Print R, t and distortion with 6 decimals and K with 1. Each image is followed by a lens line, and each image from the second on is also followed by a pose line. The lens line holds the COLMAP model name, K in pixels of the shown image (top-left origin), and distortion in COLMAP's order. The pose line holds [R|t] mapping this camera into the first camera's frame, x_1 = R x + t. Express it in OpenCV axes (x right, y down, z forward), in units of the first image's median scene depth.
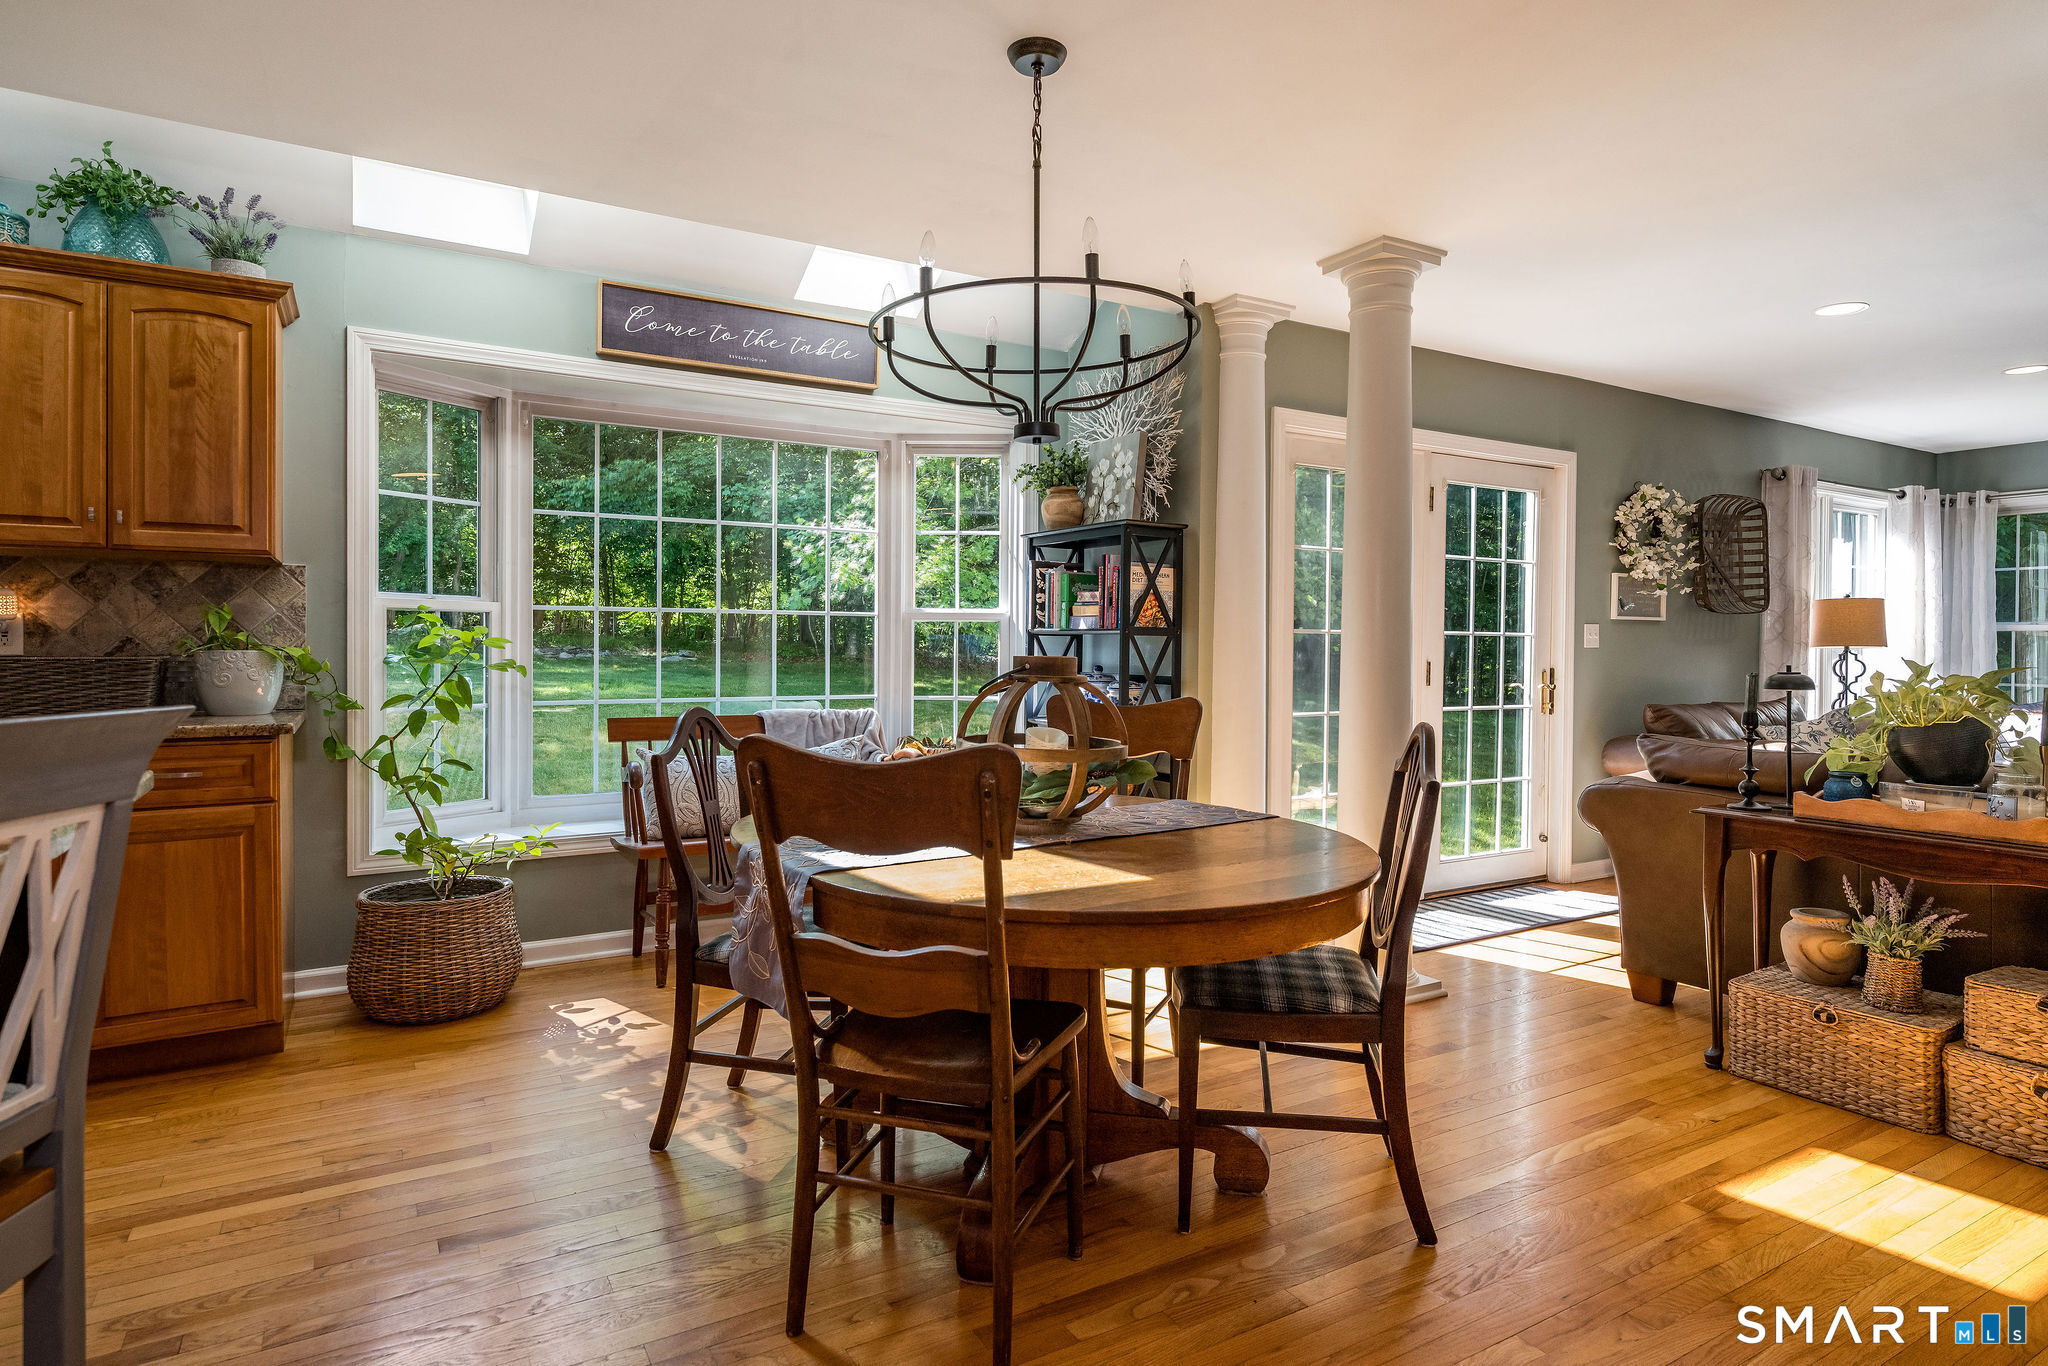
lens RADIAL K [[1029.5, 0, 1071.0], [0, 1029.5, 645.9], [0, 0, 1]] dist [0.001159, -0.000415]
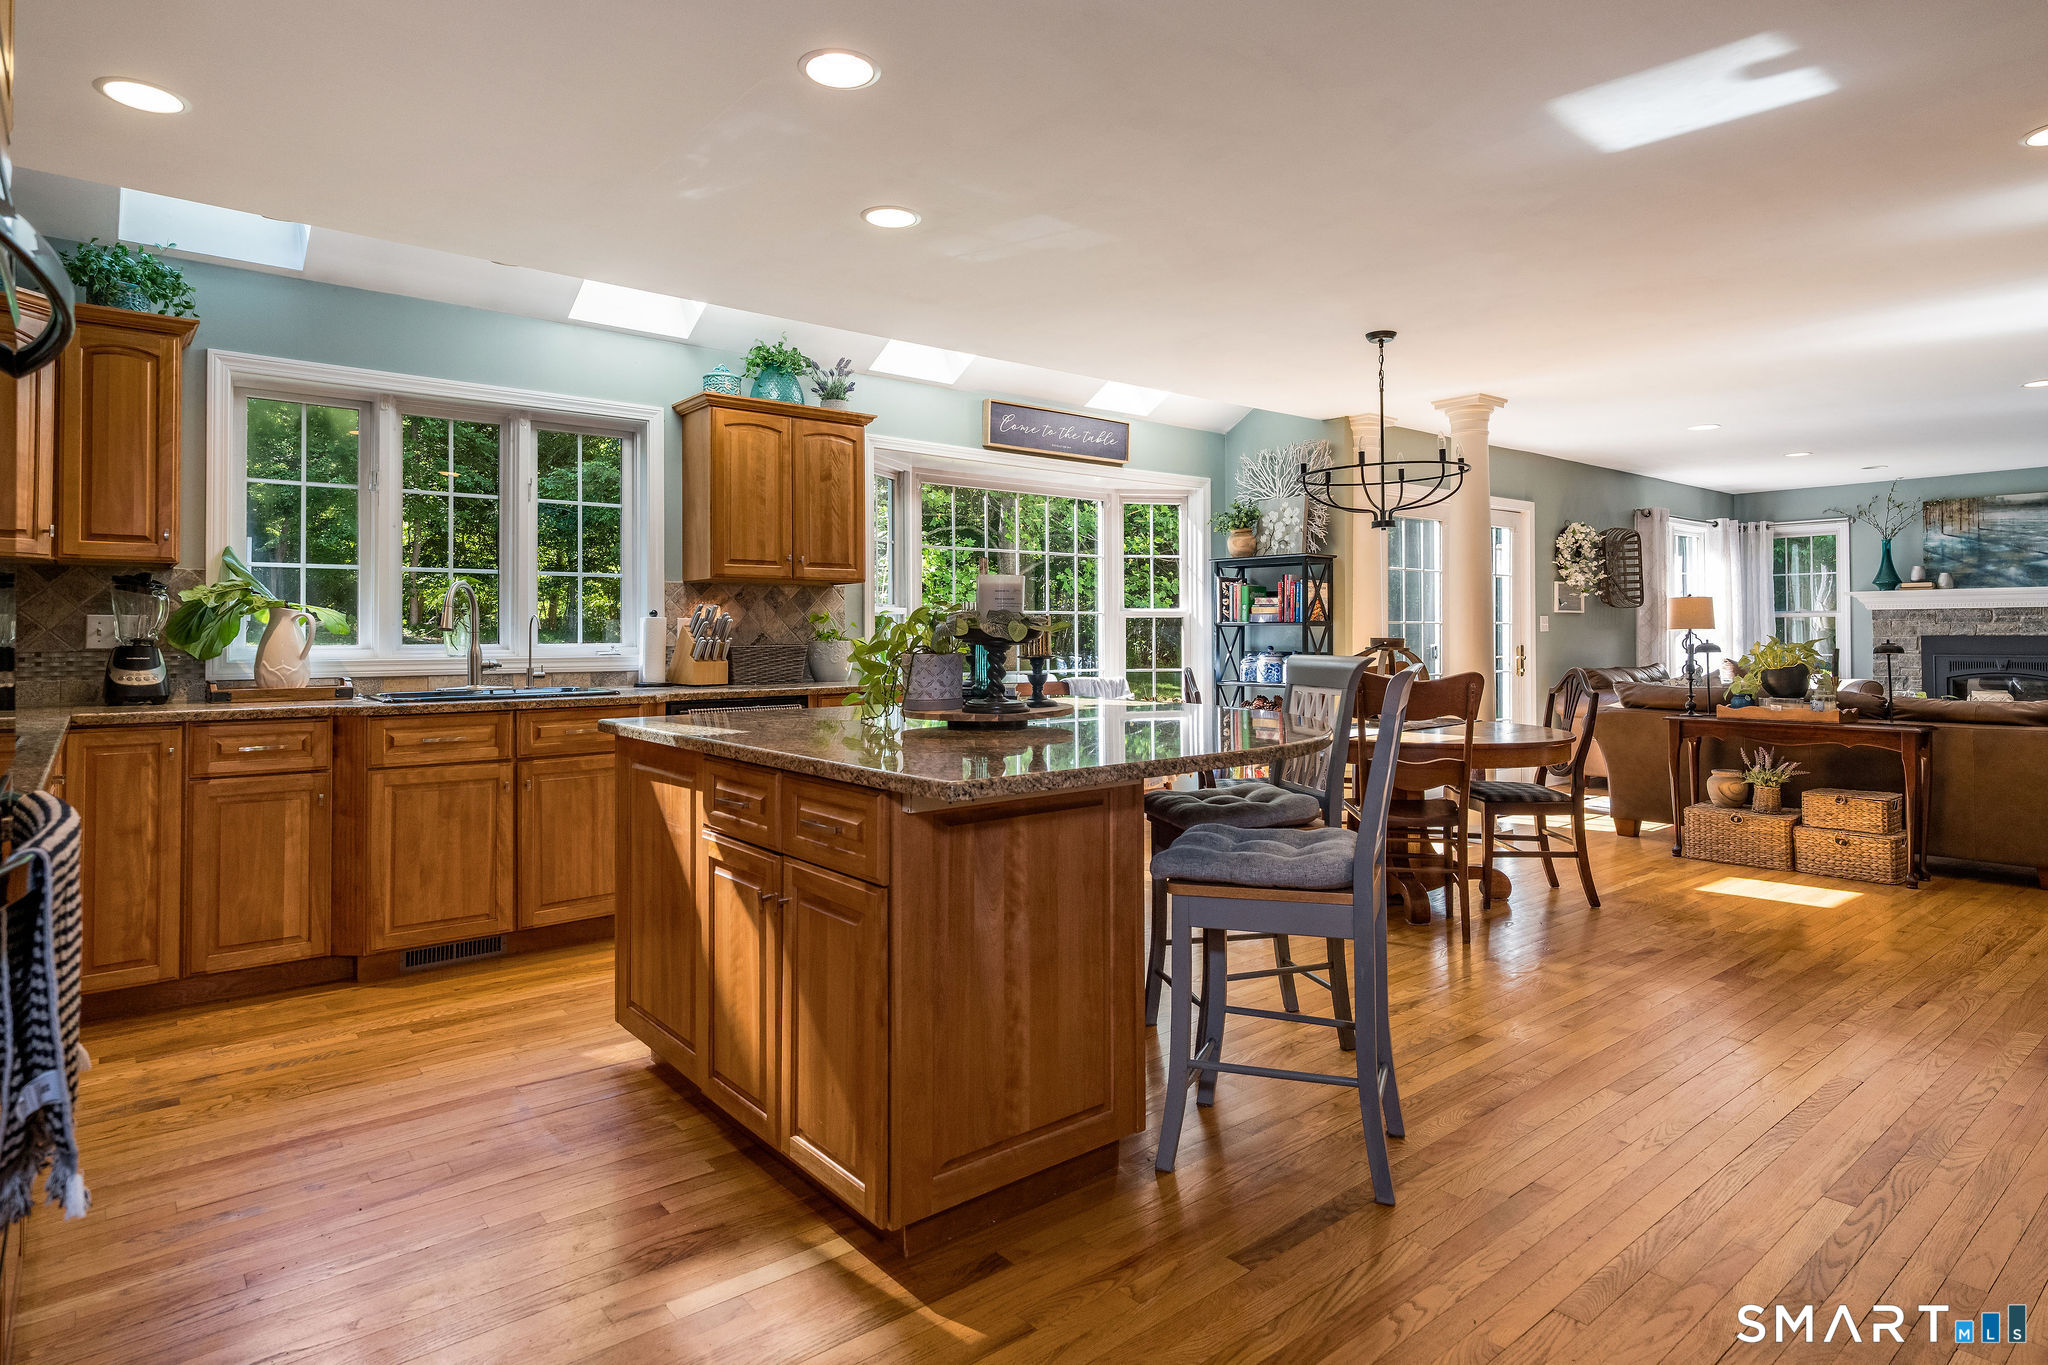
lens RADIAL K [[1109.7, 0, 981.7], [0, 1109.7, 610.2], [0, 0, 1]] dist [0.002573, -0.003591]
pose [[0.989748, -0.006419, 0.142679, -0.671361], [0.009503, 0.999735, -0.020945, -0.003592], [-0.142507, 0.022086, 0.989547, -0.607070]]
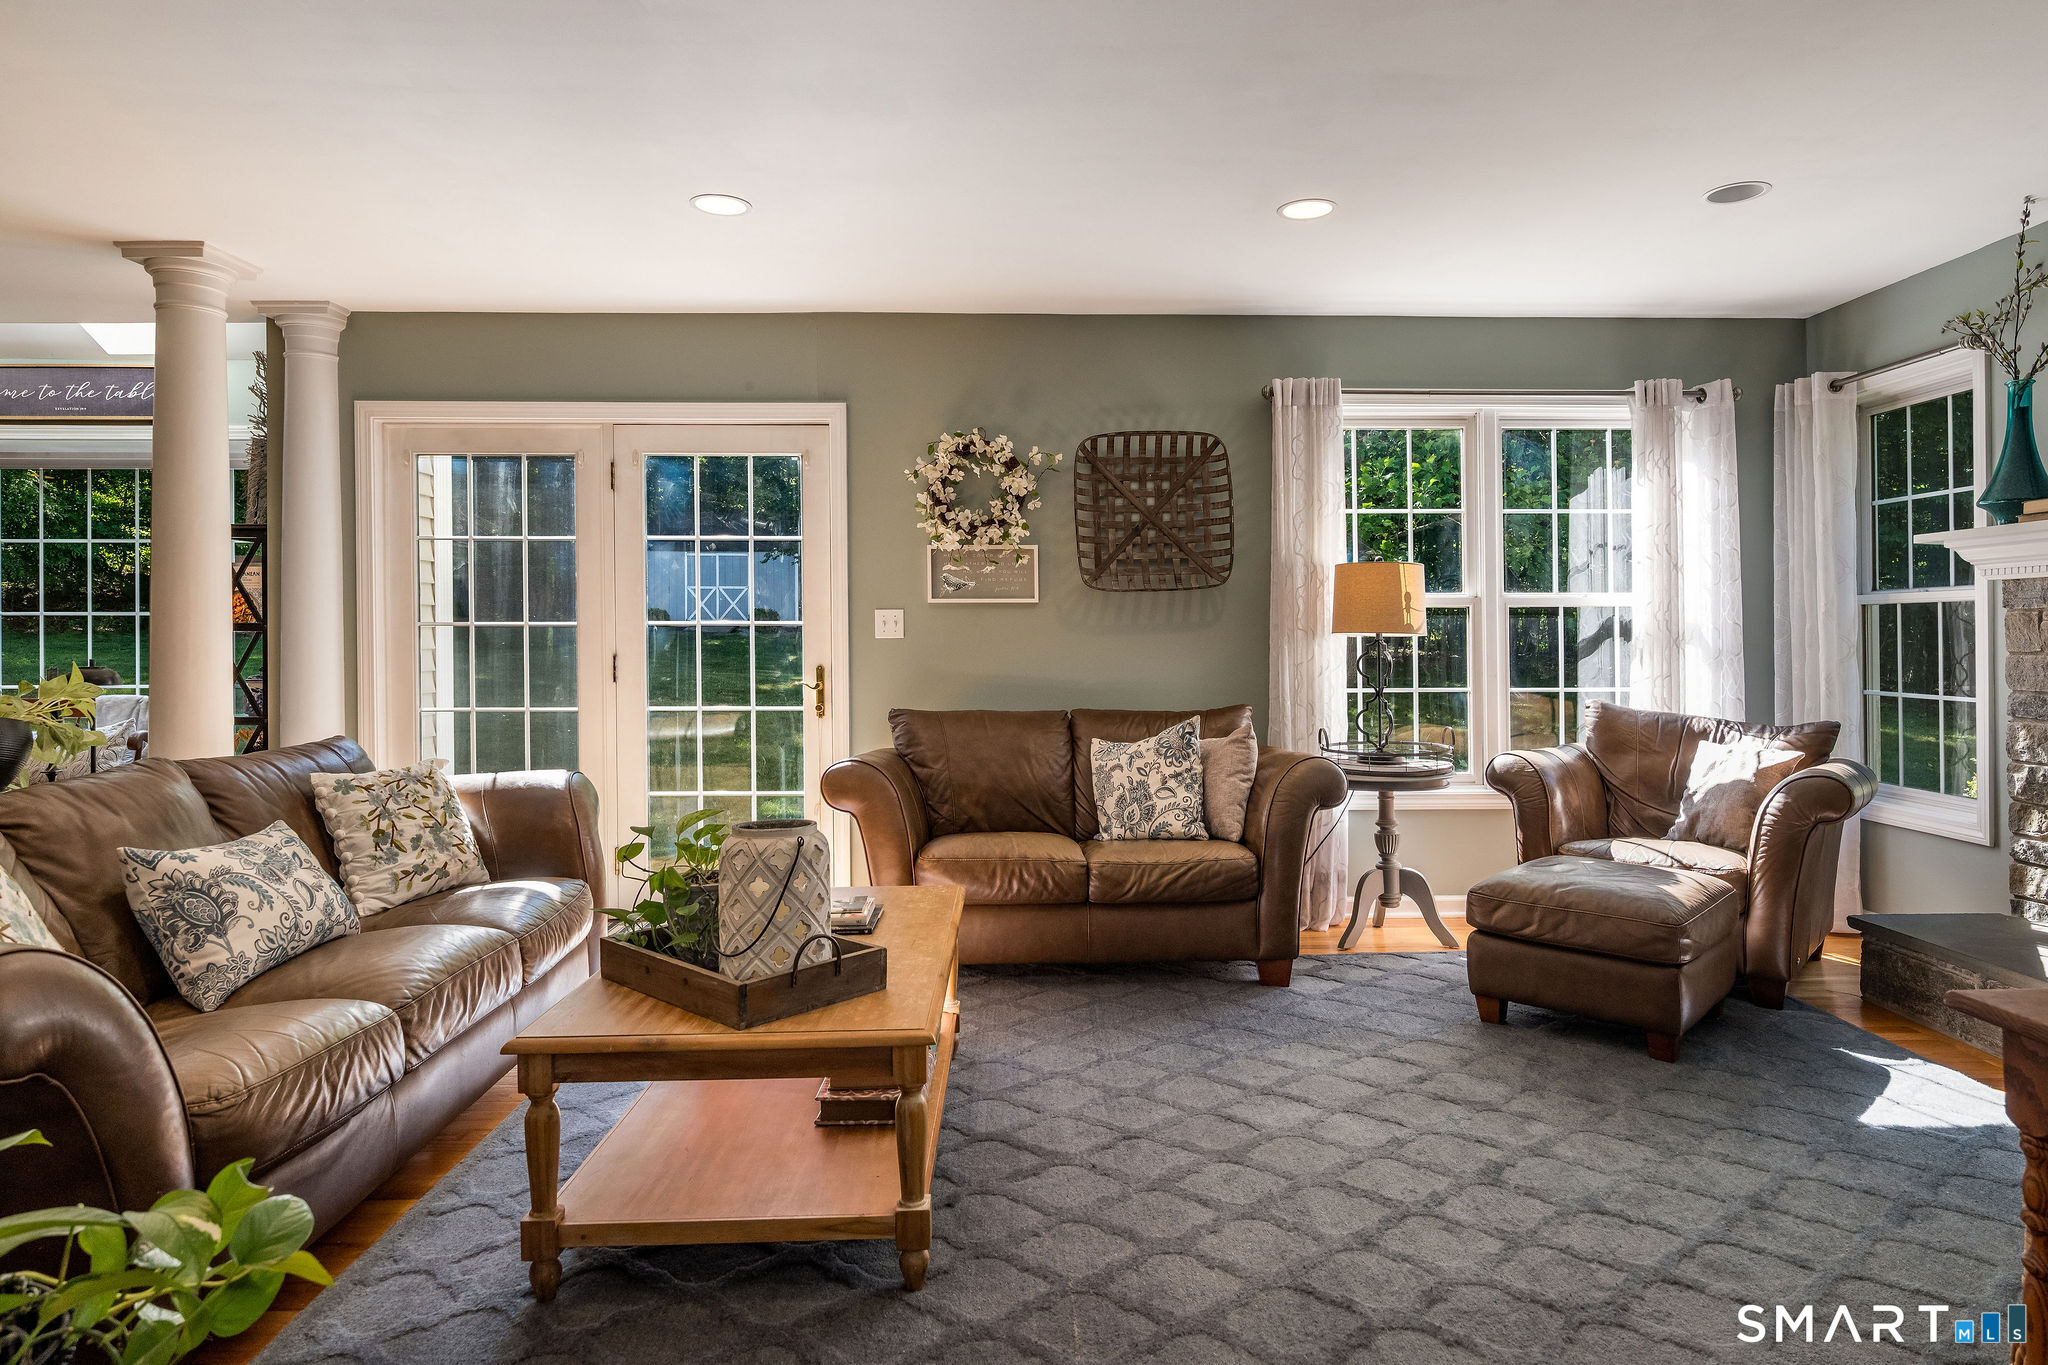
lens RADIAL K [[1109.7, 0, 1041.6], [0, 1109.7, 629.7], [0, 0, 1]] dist [0.002573, -0.003591]
pose [[0.888736, -0.010847, -0.458292, 1.335680], [0.007188, 0.999927, -0.009728, 0.005782], [0.458364, 0.005351, 0.888749, 0.360977]]
